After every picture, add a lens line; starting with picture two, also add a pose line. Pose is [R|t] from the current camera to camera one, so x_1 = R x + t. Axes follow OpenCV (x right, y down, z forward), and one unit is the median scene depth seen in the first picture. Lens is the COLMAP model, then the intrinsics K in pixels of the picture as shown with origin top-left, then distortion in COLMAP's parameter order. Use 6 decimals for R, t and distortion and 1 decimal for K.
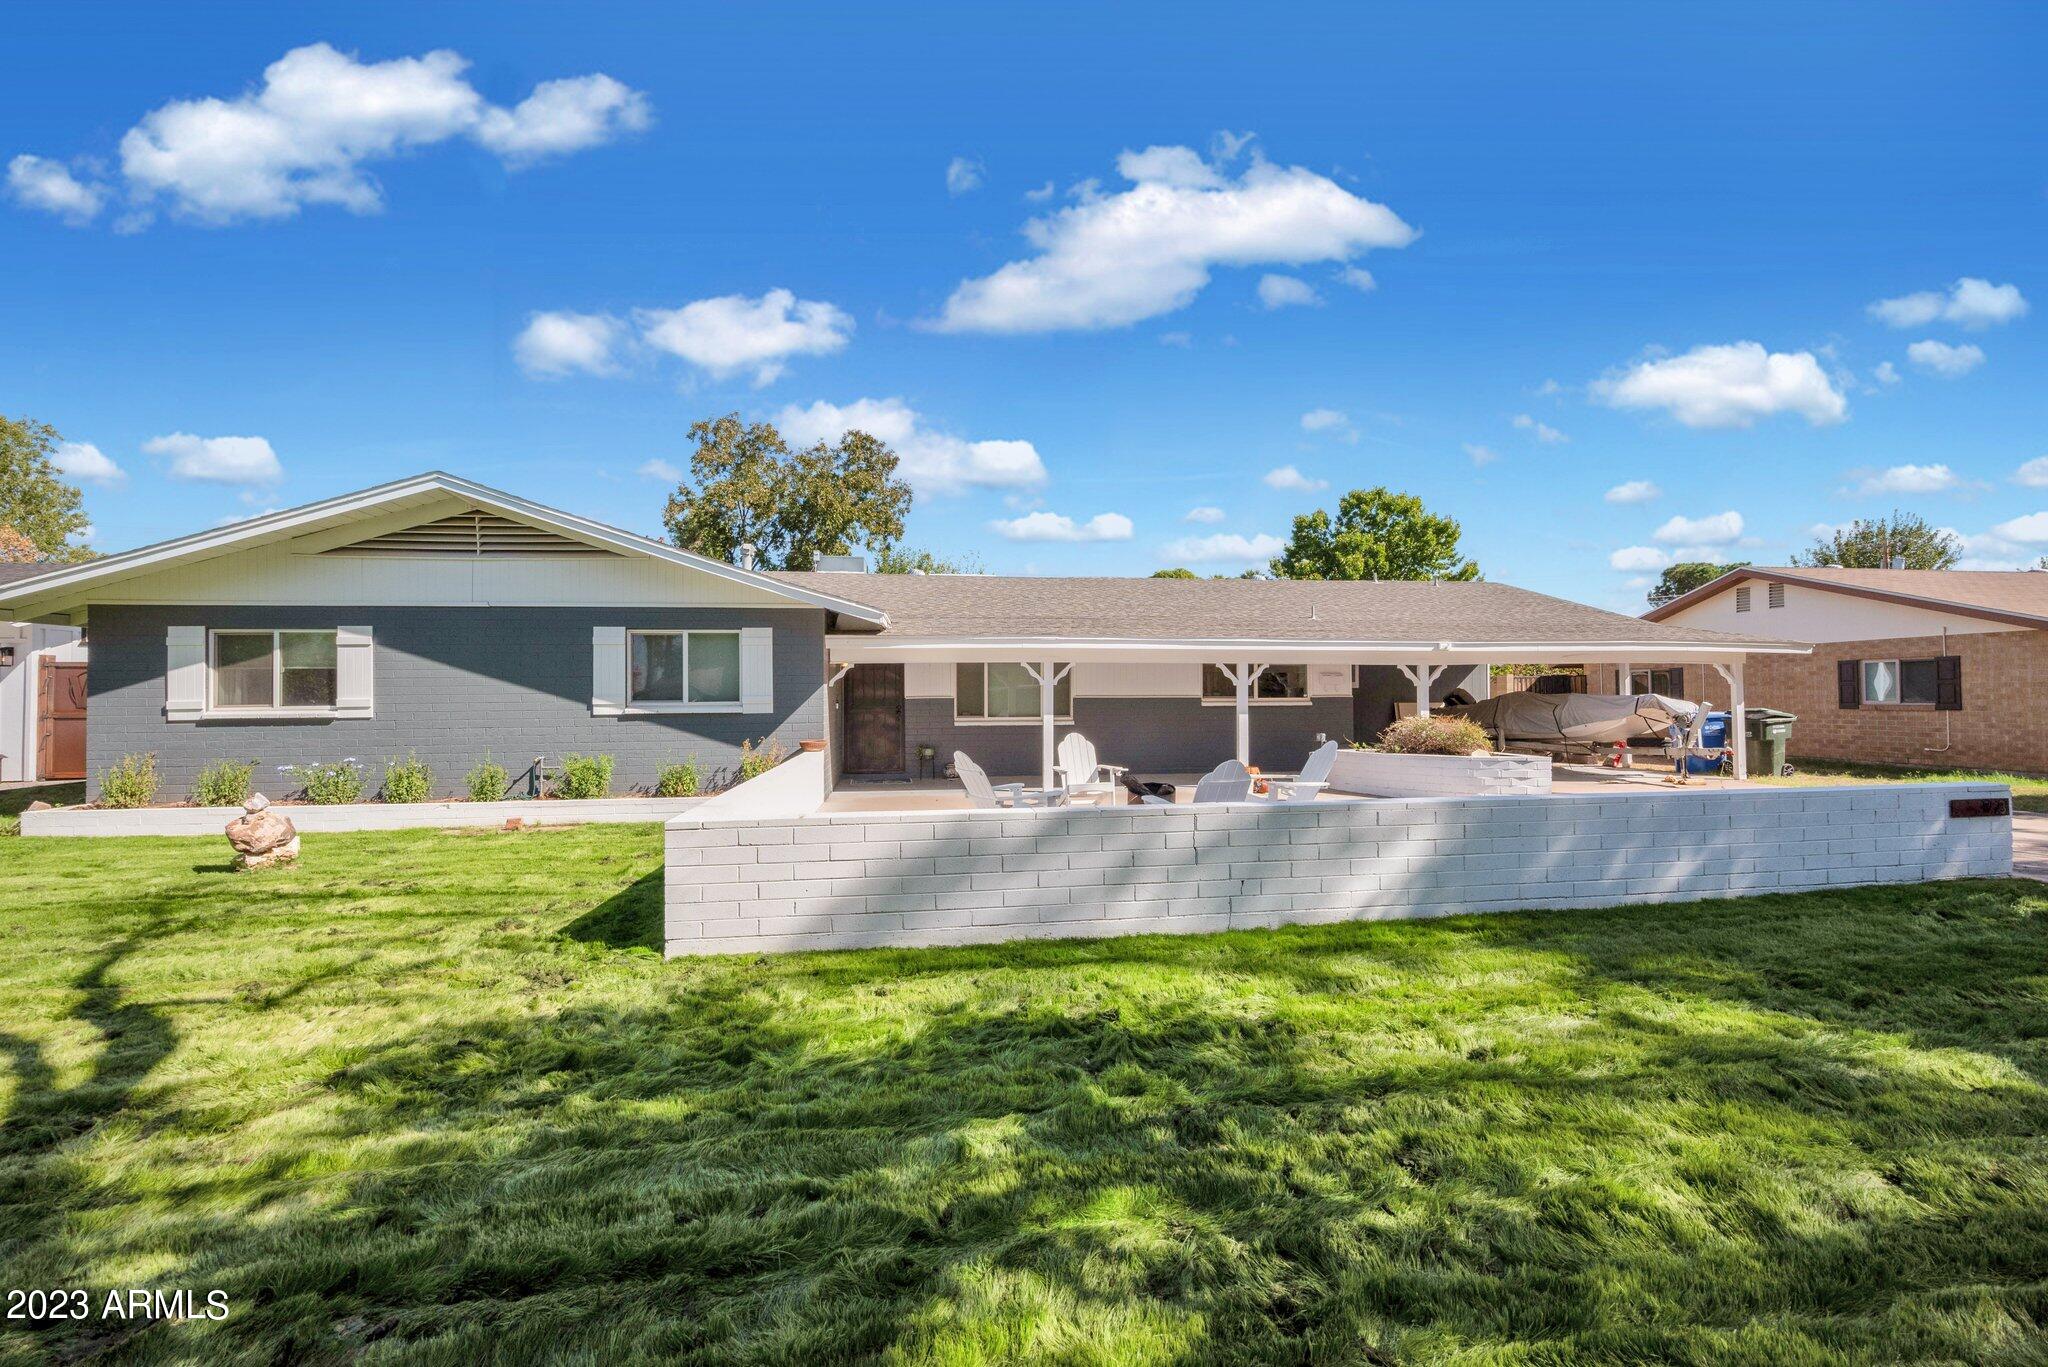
lens RADIAL K [[812.2, 0, 1032.2], [0, 812.2, 679.1], [0, 0, 1]] dist [-0.003126, 0.000031]
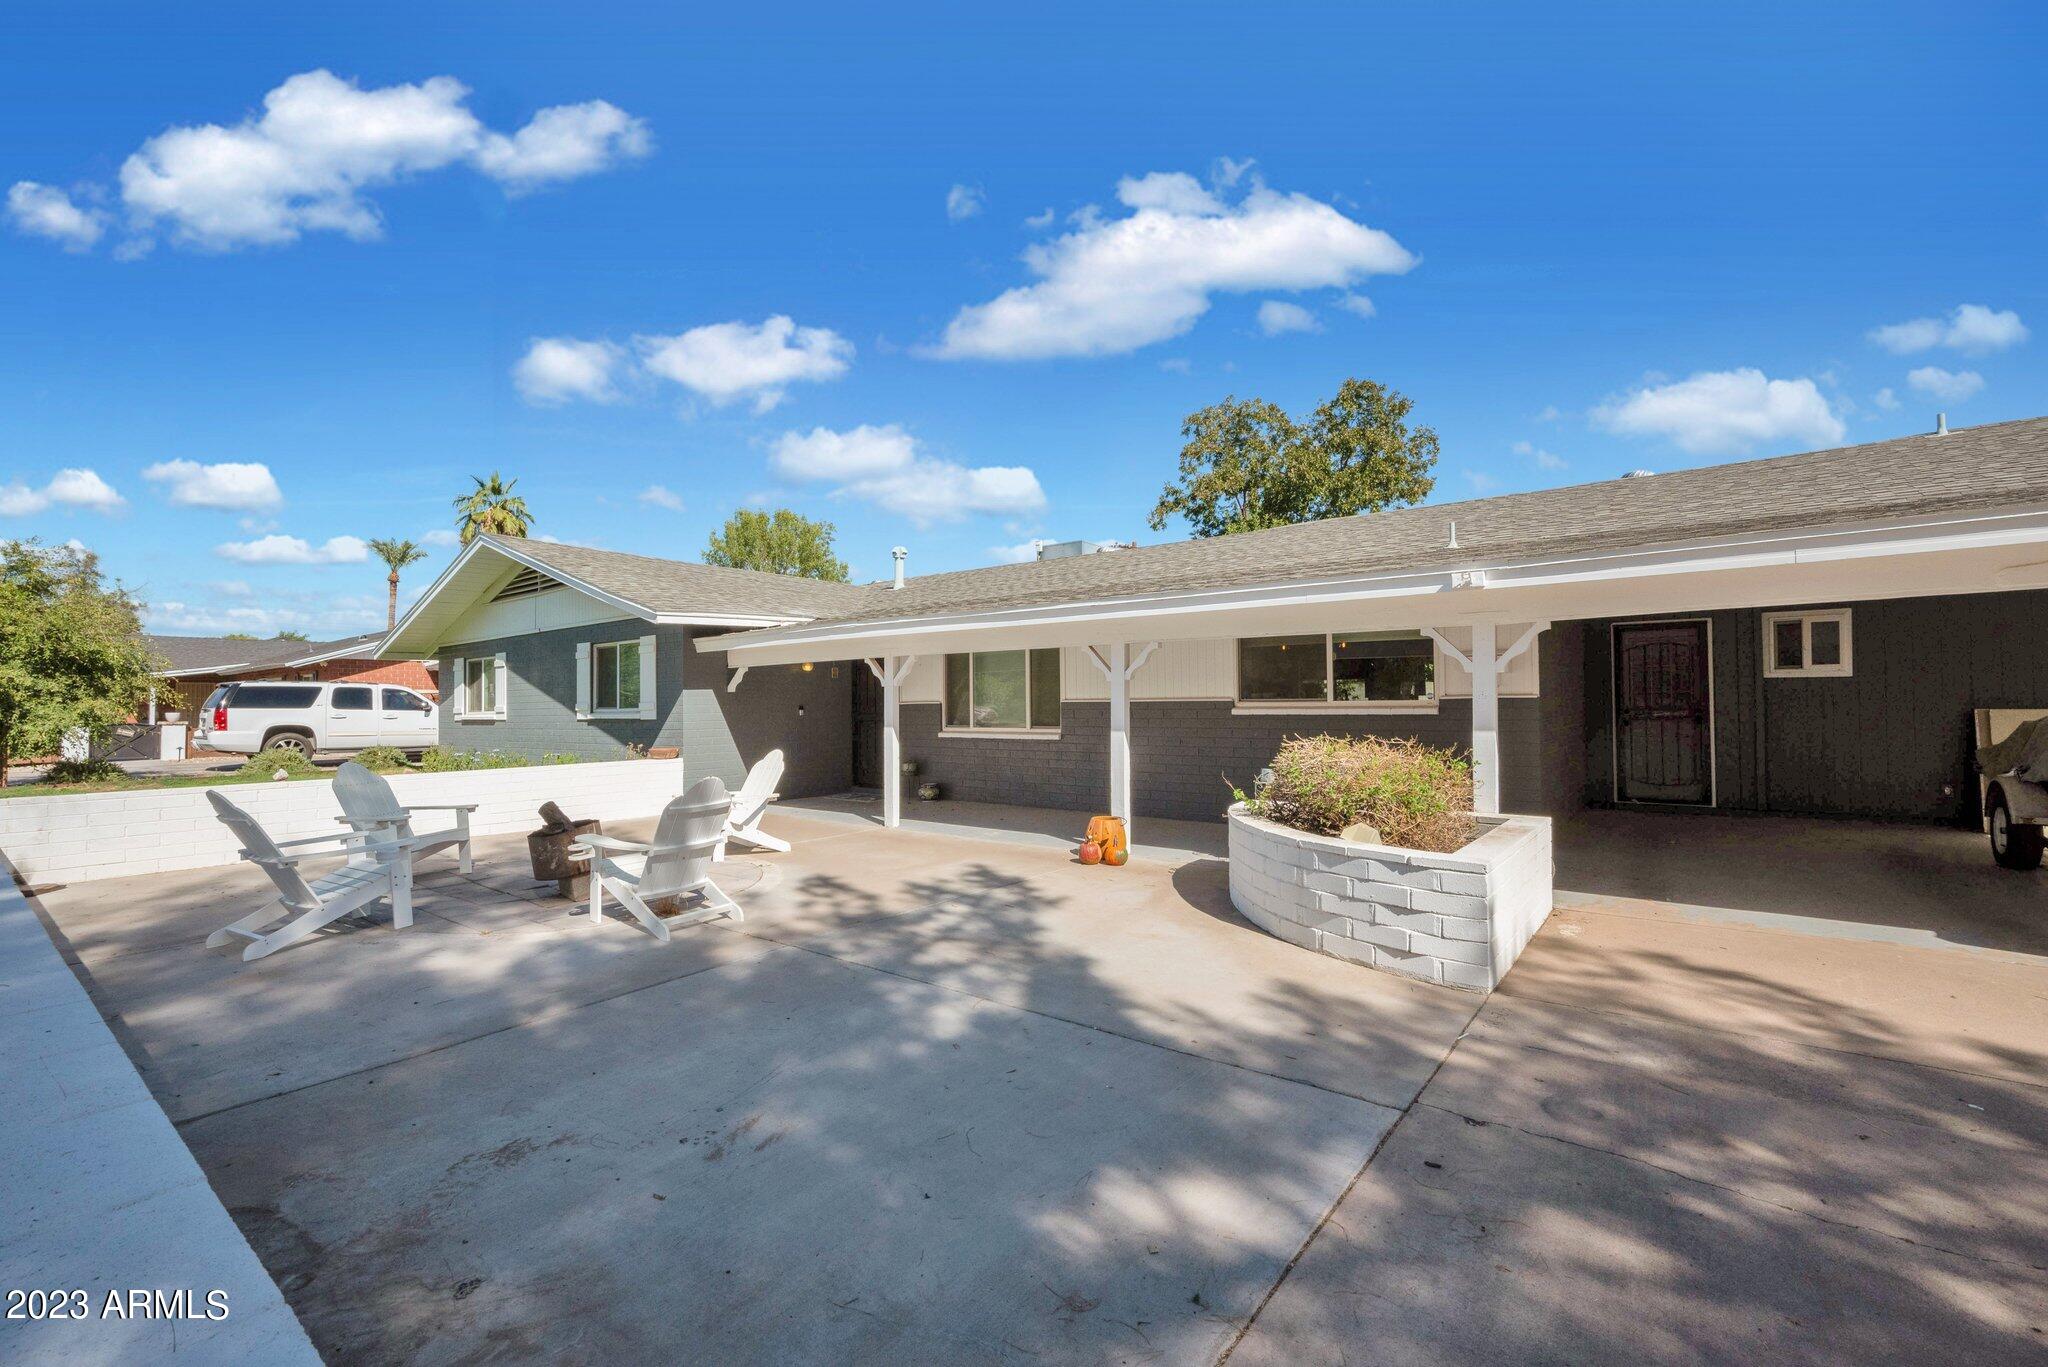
lens RADIAL K [[864.7, 0, 1029.6], [0, 864.7, 684.5], [0, 0, 1]] dist [-0.000395, 0.000158]
pose [[0.692246, -0.019189, -0.721407, 0.782931], [0.022152, 0.999740, -0.005335, 0.014180], [0.721322, -0.012287, 0.692491, 0.592625]]
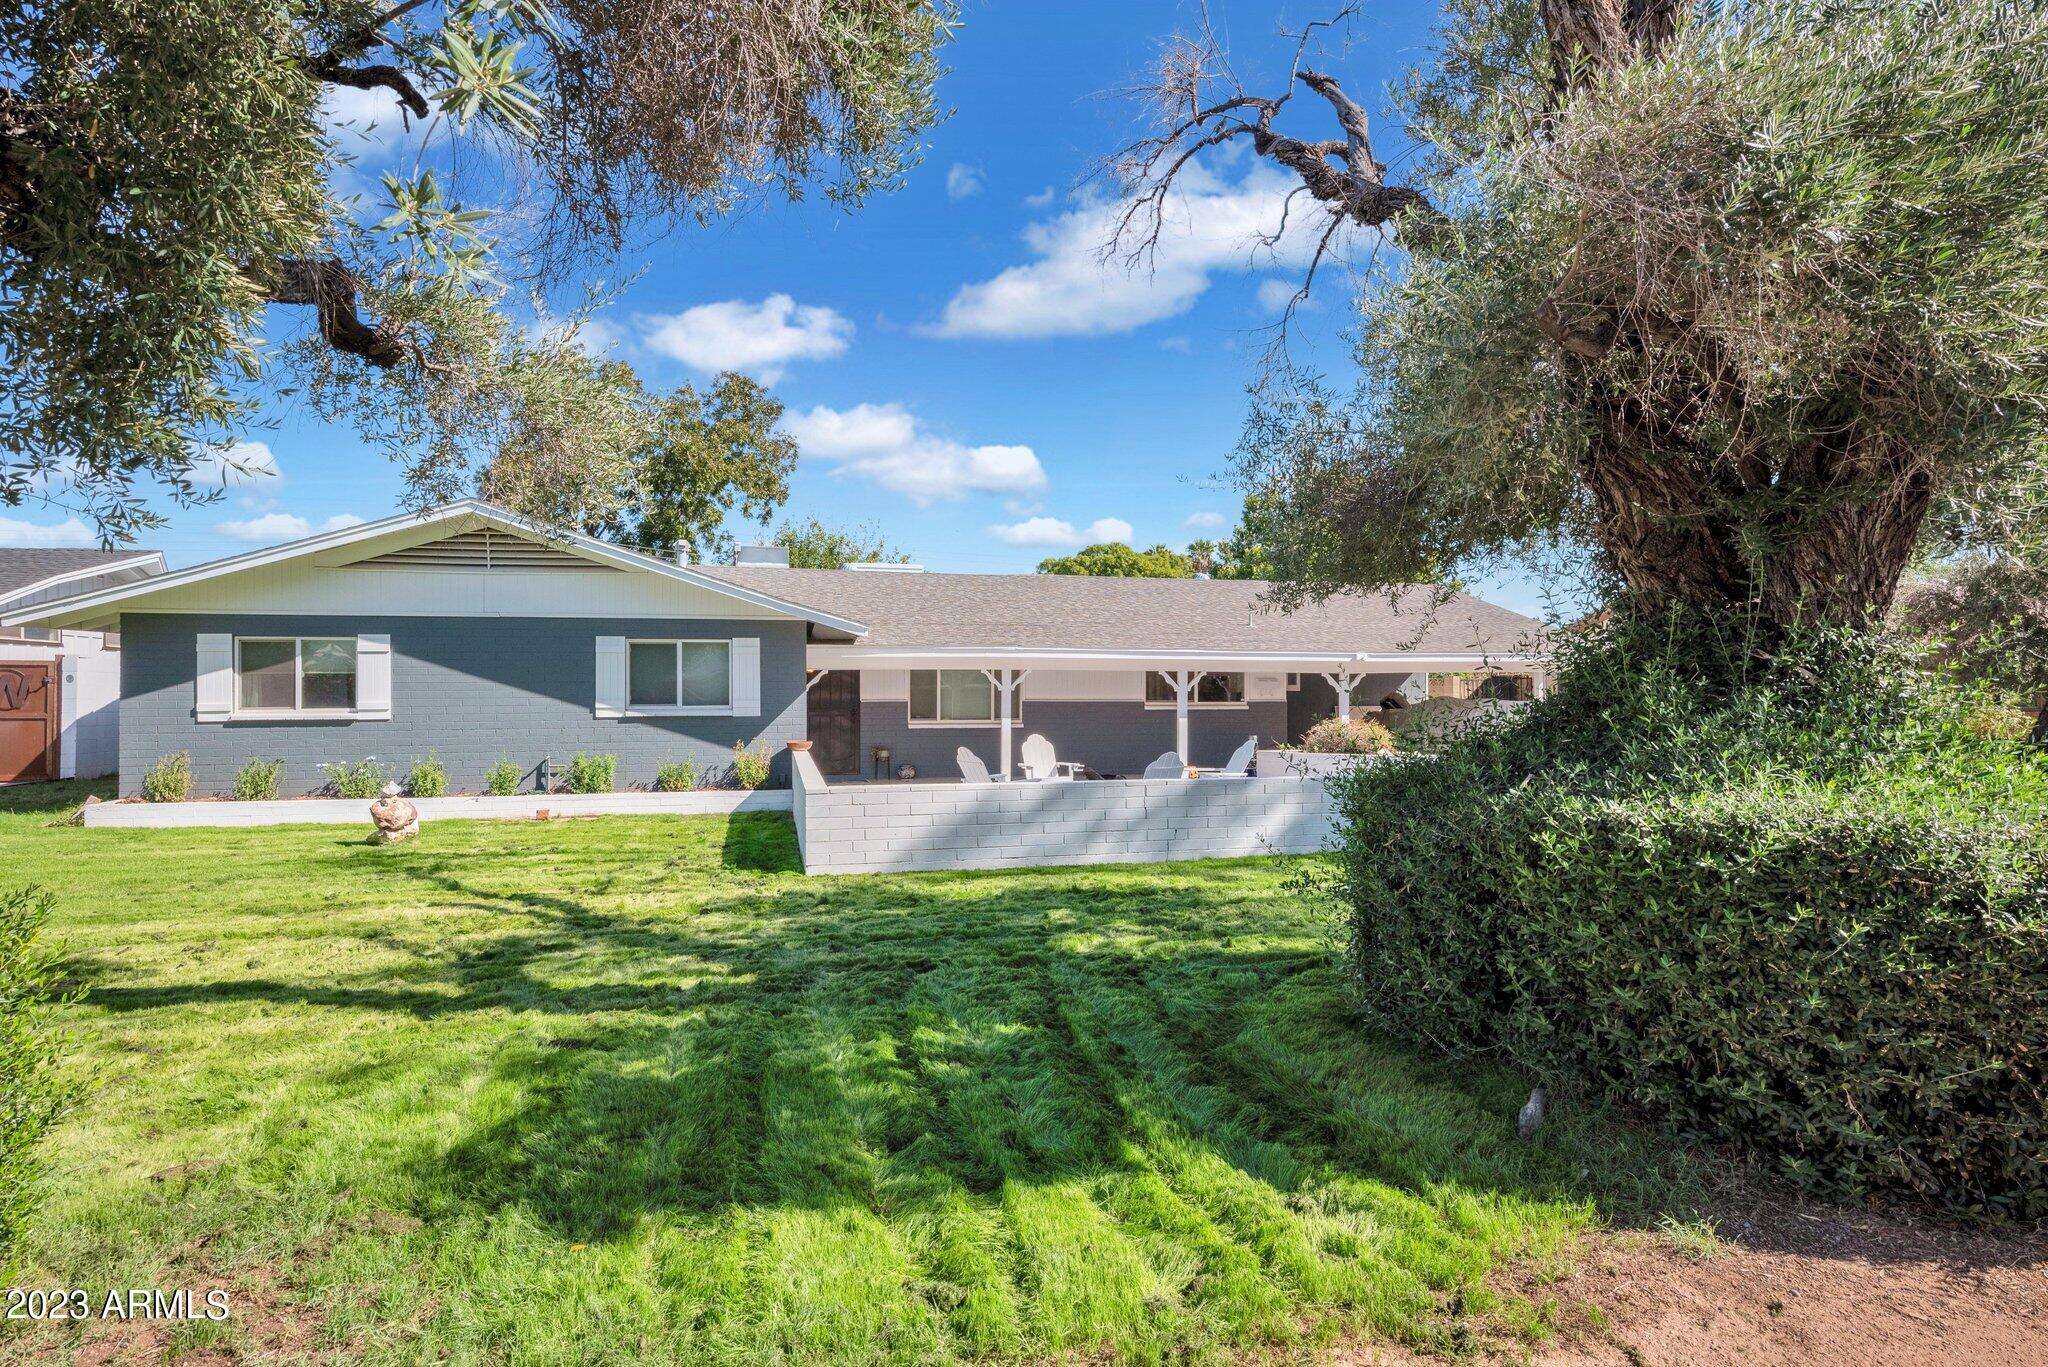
lens RADIAL K [[1063.1, 0, 1026.3], [0, 1063.1, 693.4], [0, 0, 1]] dist [-0.000038, 0.000008]
pose [[0.994895, 0.005368, 0.100774, -0.107520], [-0.007672, 0.999718, 0.022489, -0.023872], [-0.100625, -0.023148, 0.994655, -0.460876]]
